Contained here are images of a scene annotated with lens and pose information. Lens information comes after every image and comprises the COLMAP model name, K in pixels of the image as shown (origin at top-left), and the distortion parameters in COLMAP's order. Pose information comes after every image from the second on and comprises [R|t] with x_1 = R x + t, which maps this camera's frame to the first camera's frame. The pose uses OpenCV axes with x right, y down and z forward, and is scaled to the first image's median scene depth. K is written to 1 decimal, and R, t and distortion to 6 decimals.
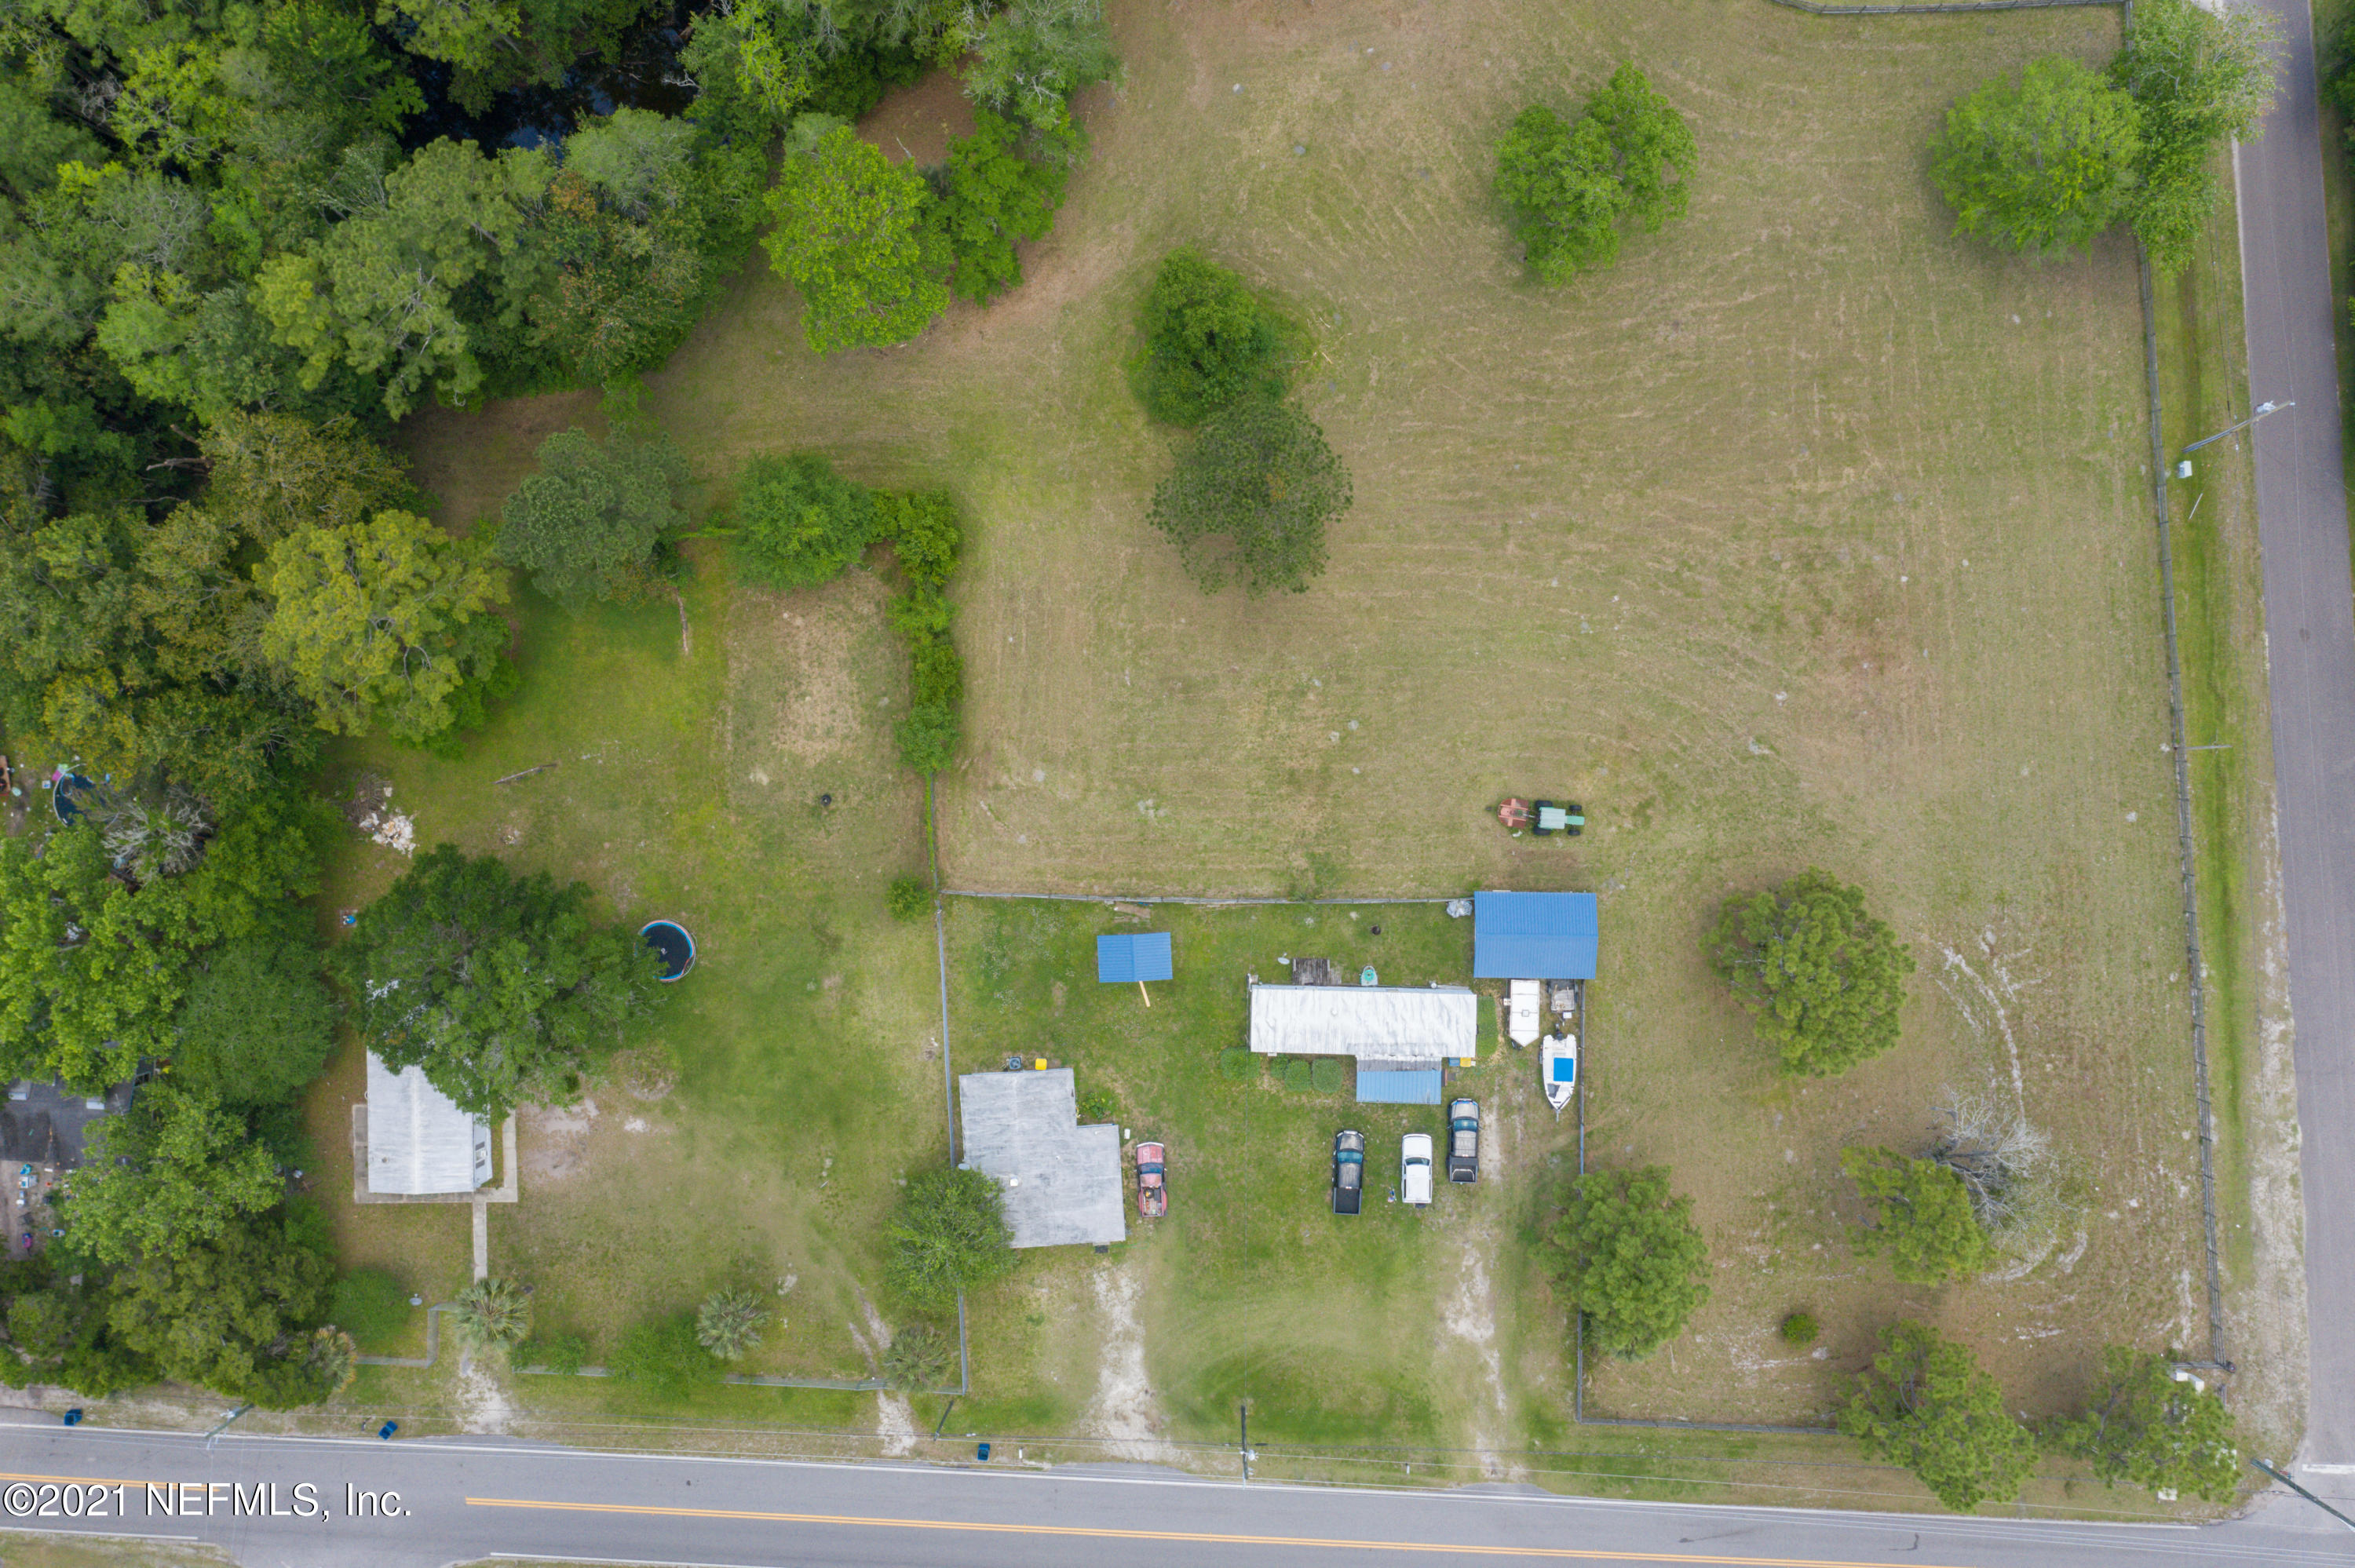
lens RADIAL K [[1855.3, 0, 1185.9], [0, 1855.3, 780.0], [0, 0, 1]] dist [-0.016238, 0.009471]
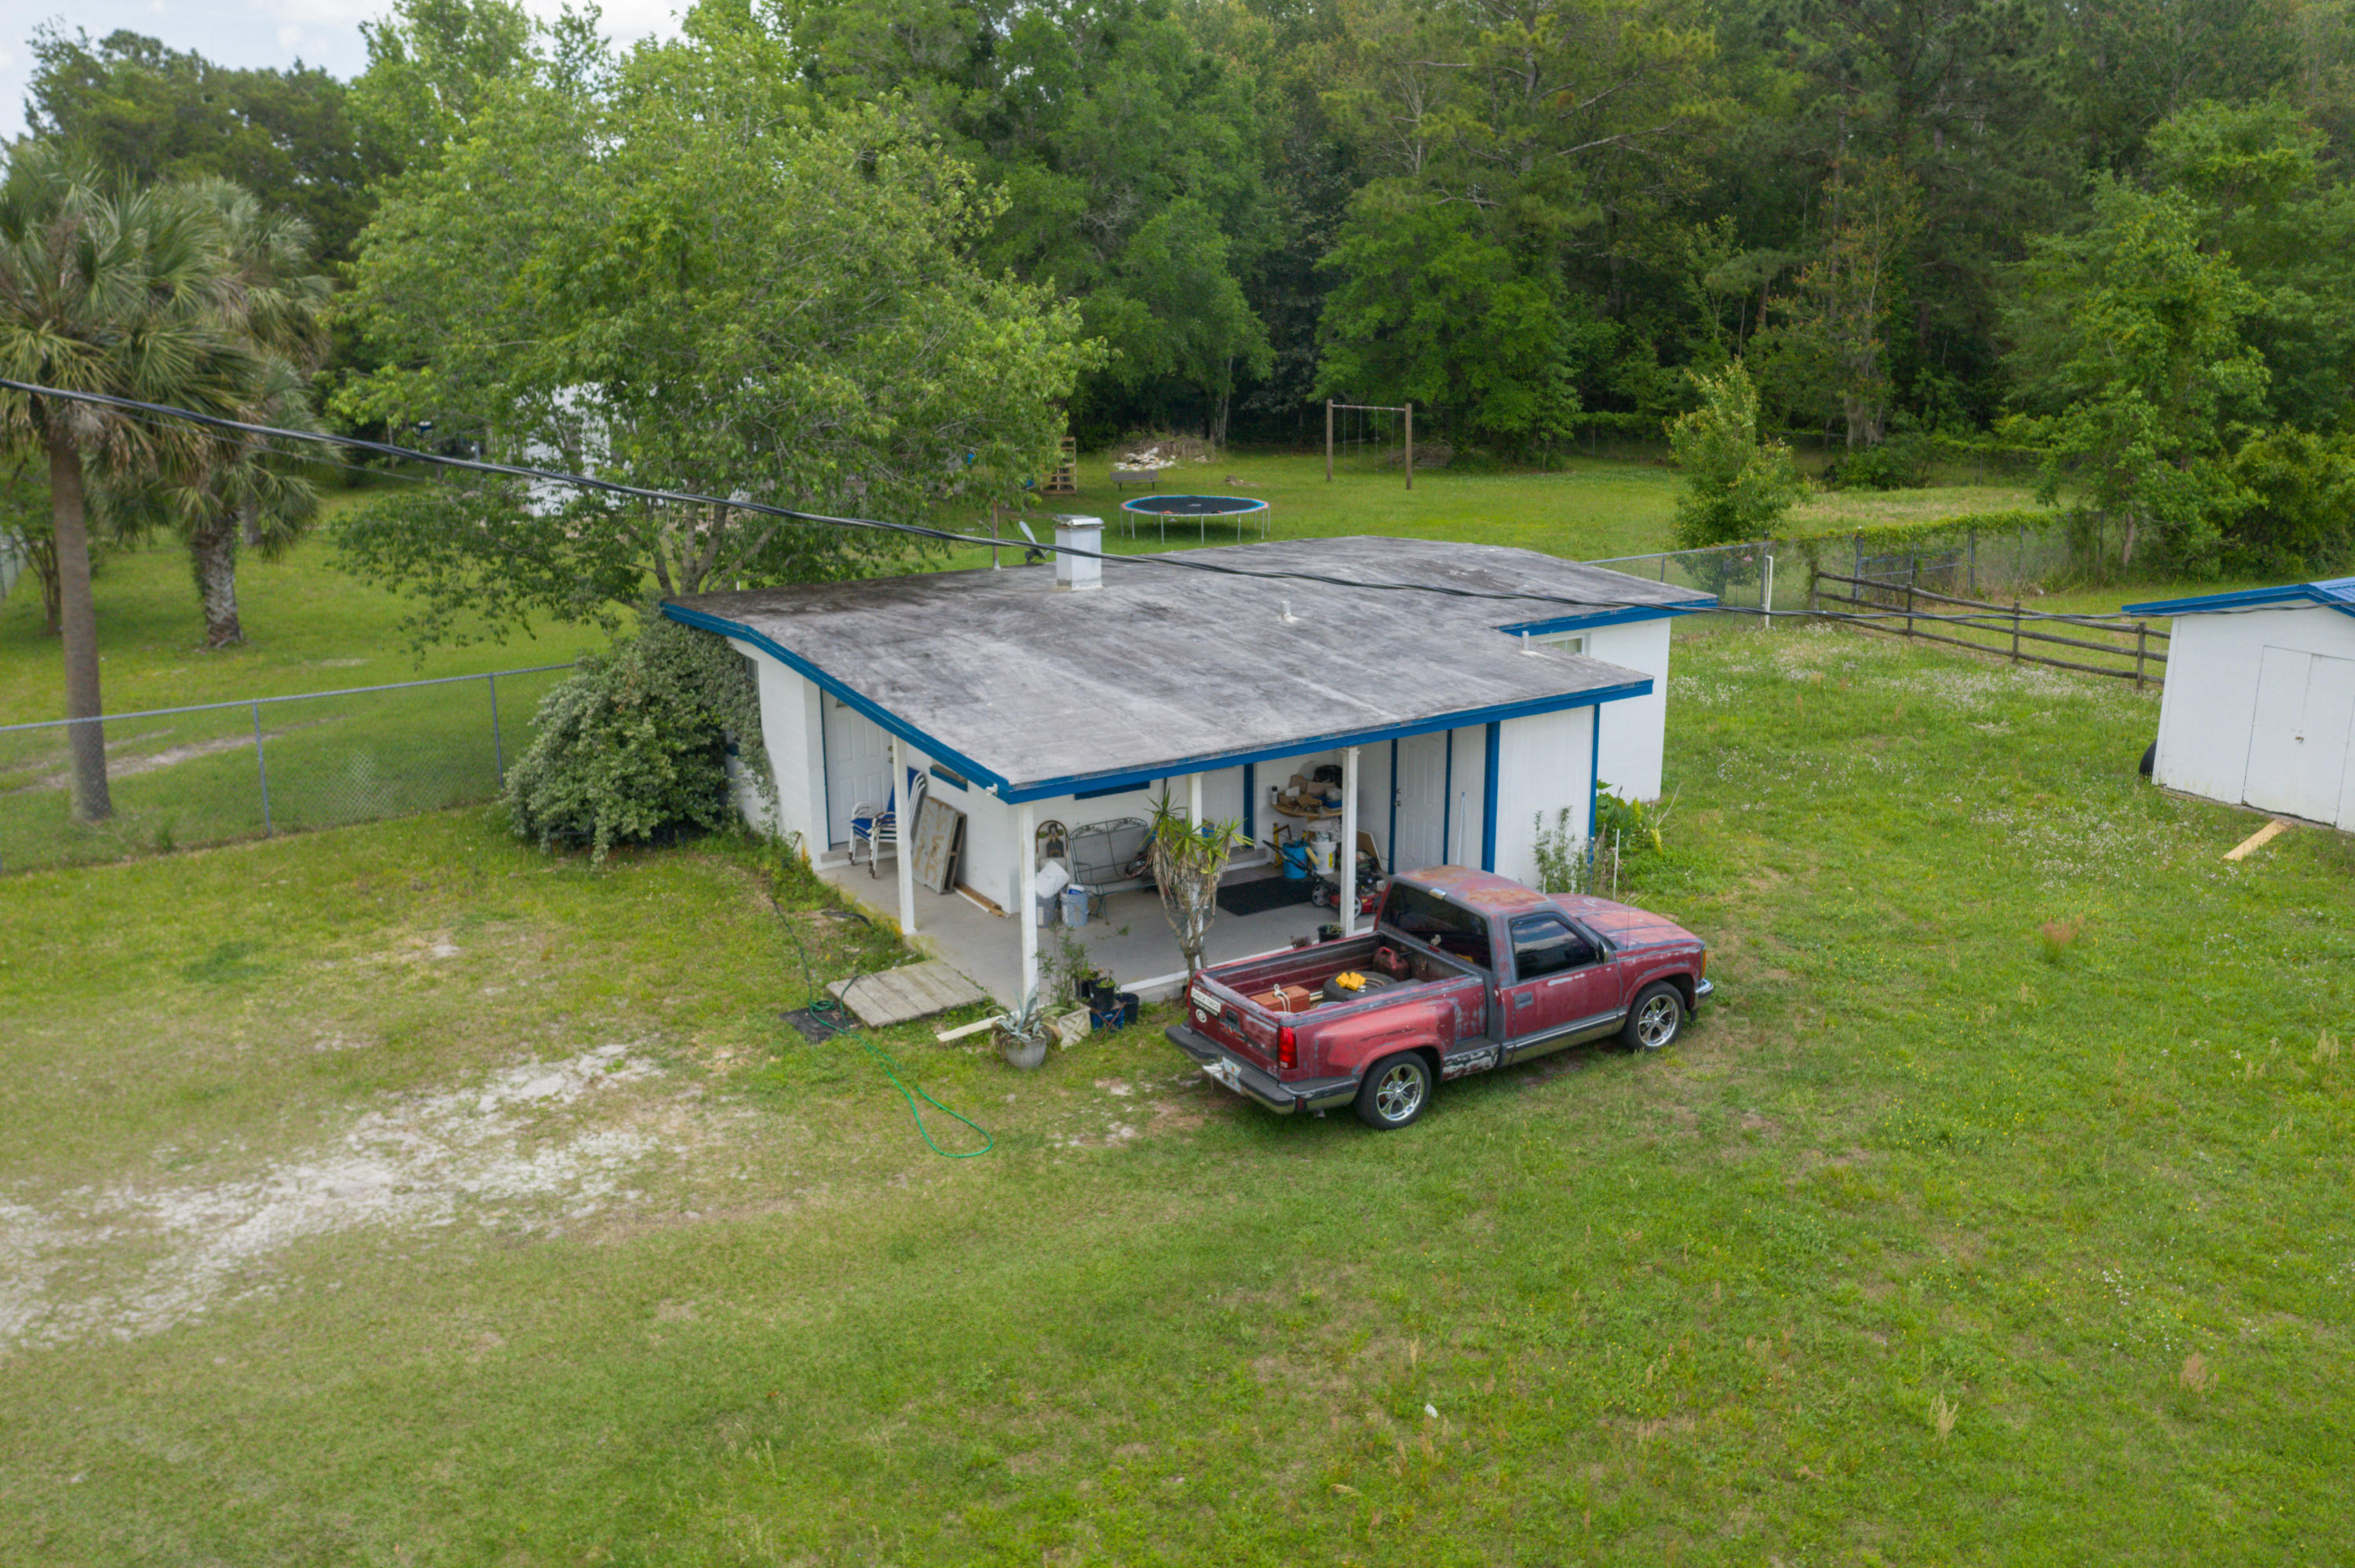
lens RADIAL K [[1876.9, 0, 1187.9], [0, 1876.9, 782.9], [0, 0, 1]] dist [-0.013879, 0.006153]
pose [[0.475198, 0.246044, -0.844777, 0.082736], [-0.879843, 0.124266, -0.458731, 0.293081], [-0.007891, 0.961260, 0.275531, 0.949756]]
